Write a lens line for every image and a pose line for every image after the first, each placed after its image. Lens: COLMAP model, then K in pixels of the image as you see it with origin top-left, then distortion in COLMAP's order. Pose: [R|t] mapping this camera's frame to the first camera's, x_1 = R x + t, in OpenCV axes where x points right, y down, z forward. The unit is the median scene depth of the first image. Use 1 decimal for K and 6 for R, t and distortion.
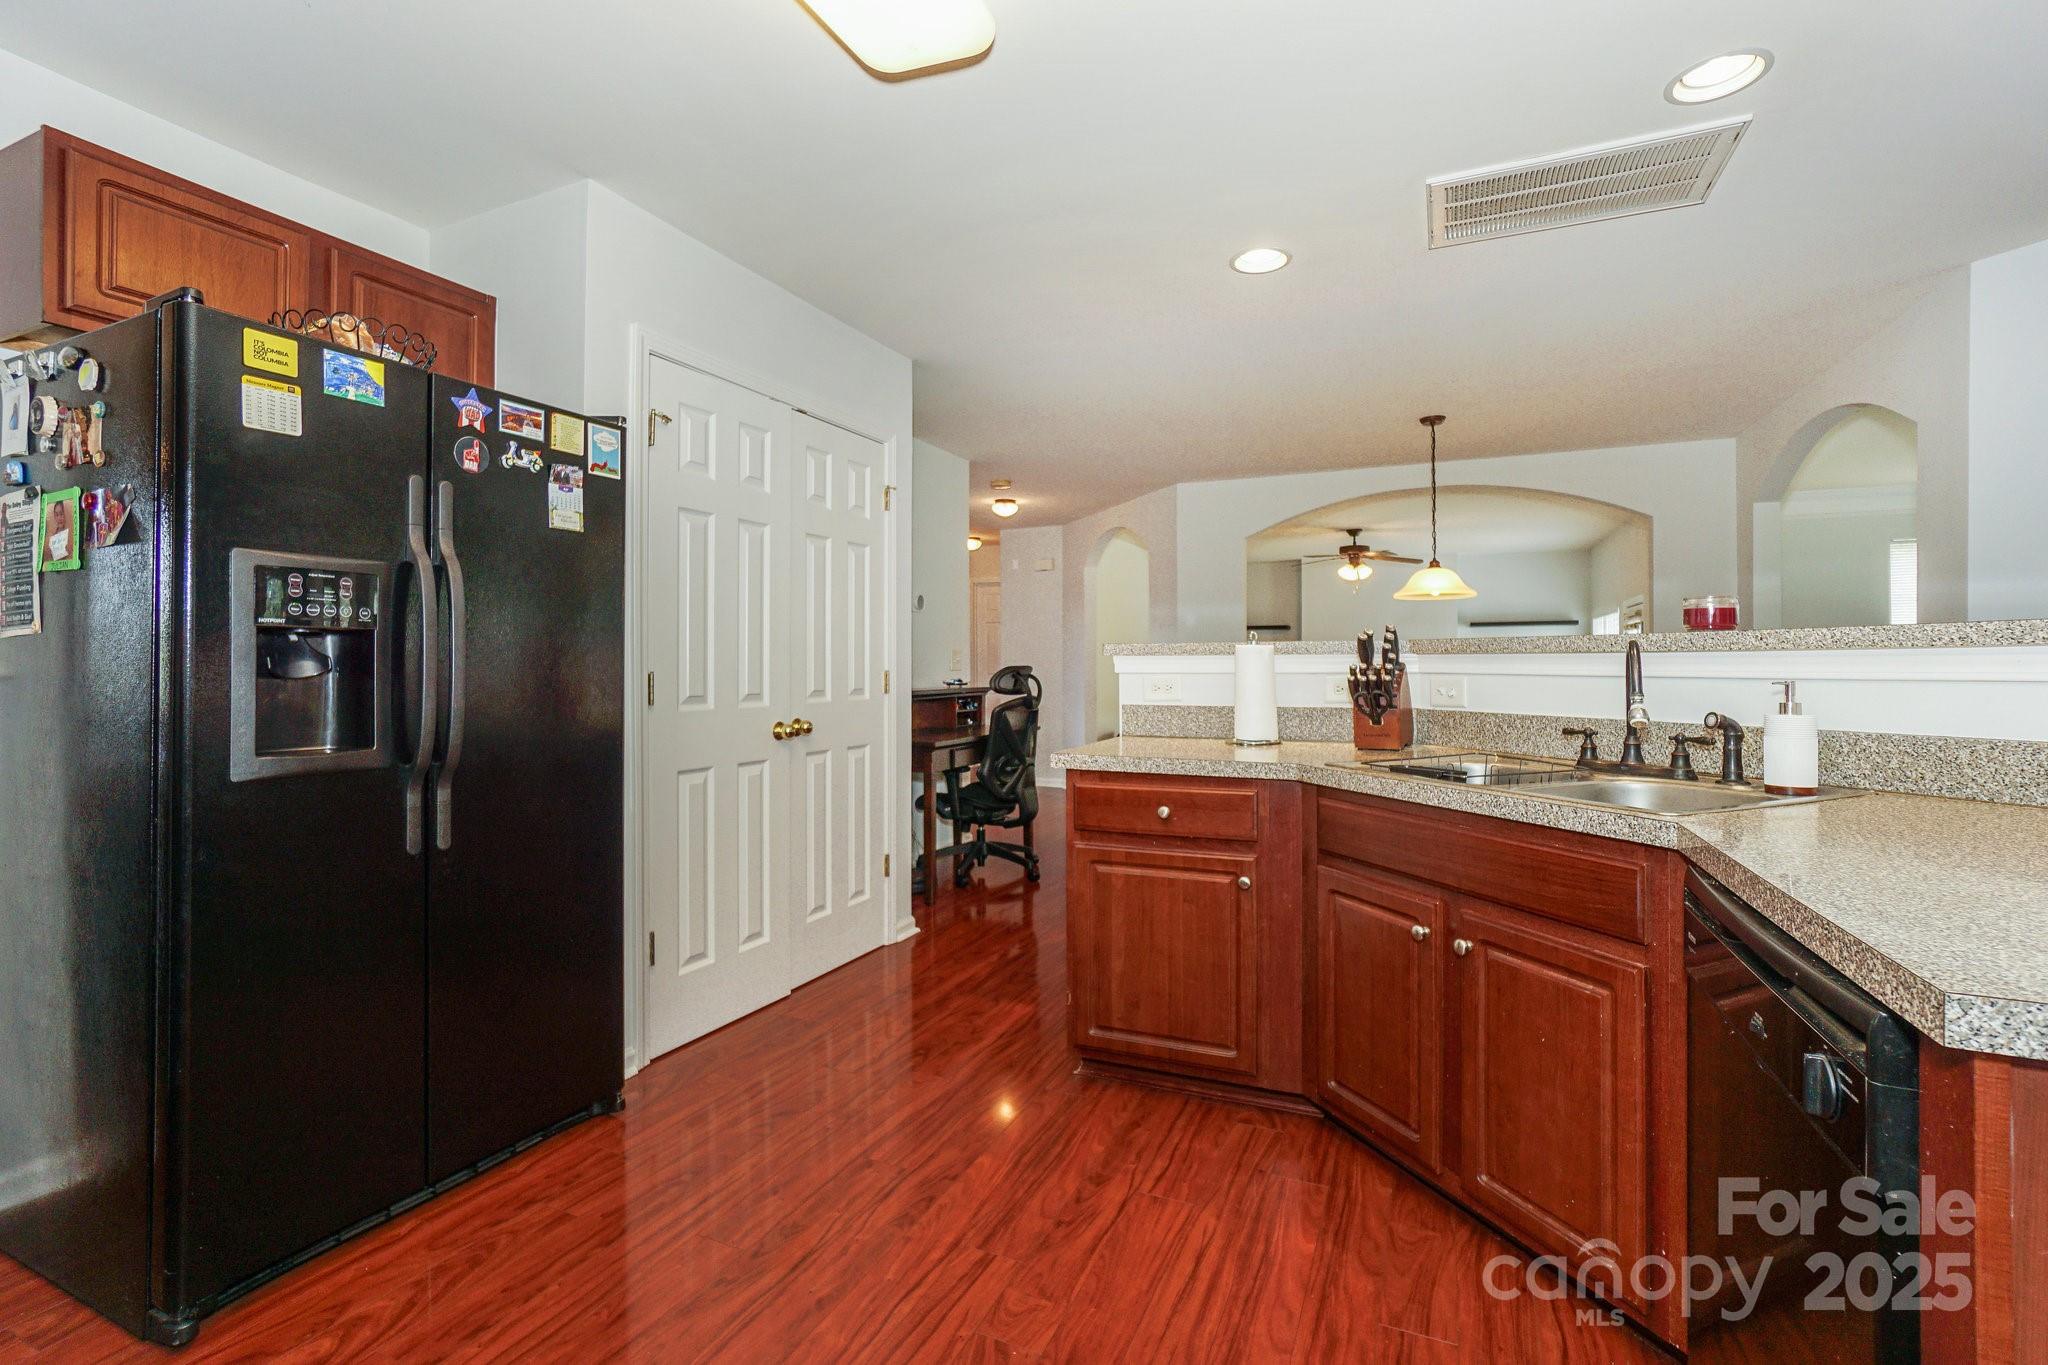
lens RADIAL K [[920.5, 0, 1015.1], [0, 920.5, 659.2], [0, 0, 1]] dist [-0.015067, 0.000171]
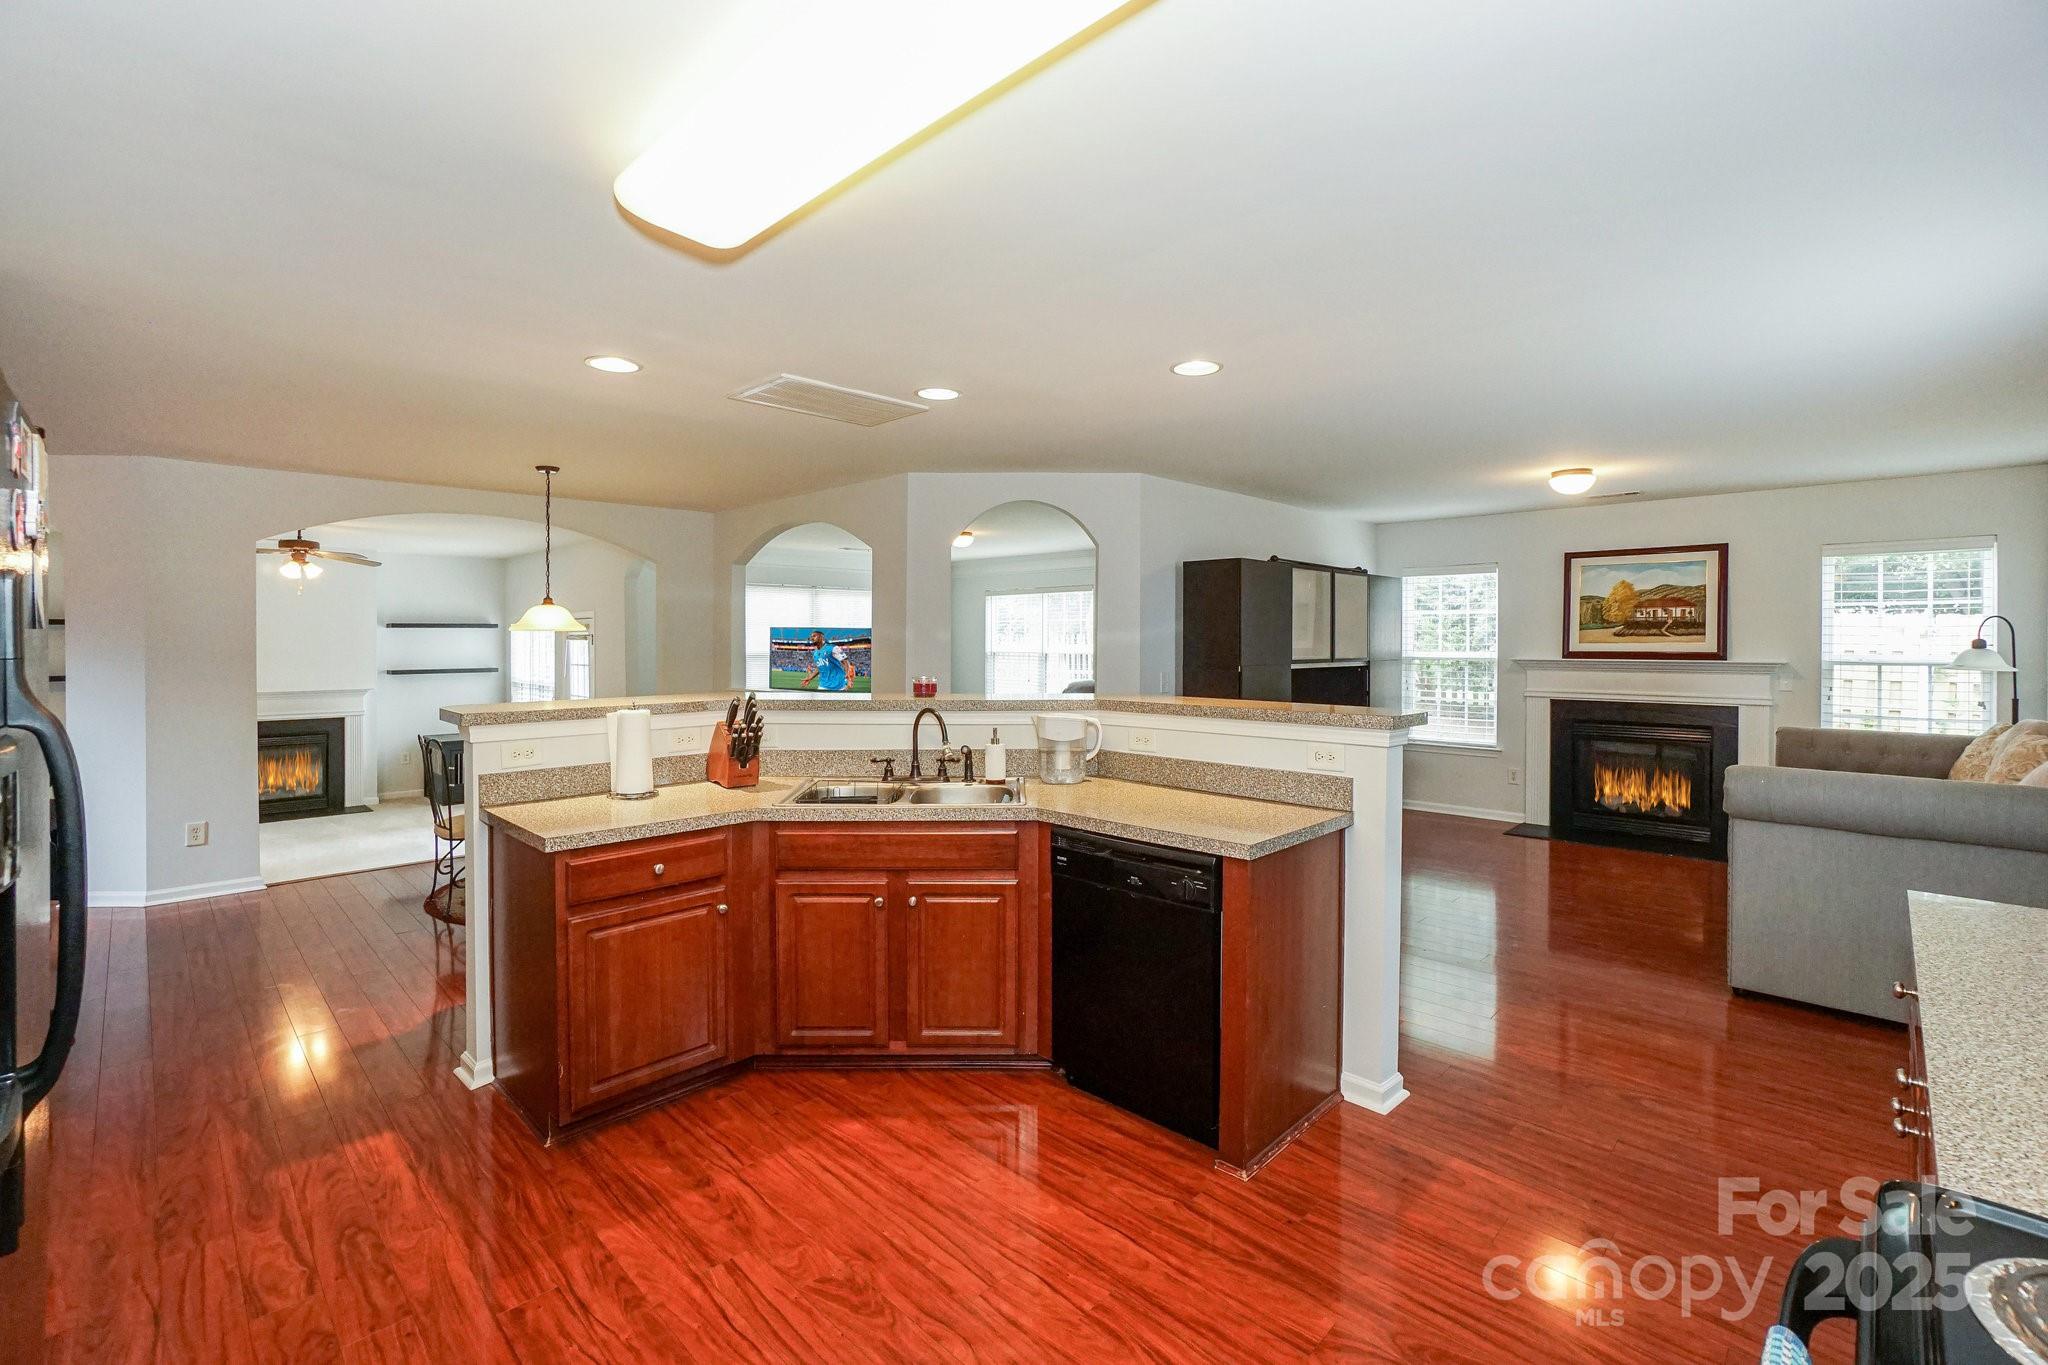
lens RADIAL K [[896.3, 0, 1045.2], [0, 896.3, 653.3], [0, 0, 1]] dist [-0.022774, 0.000286]
pose [[0.321420, -0.008398, 0.946899, -0.773109], [-0.010846, 0.999862, 0.012550, -0.129133], [-0.946875, -0.014304, 0.321285, 0.193767]]
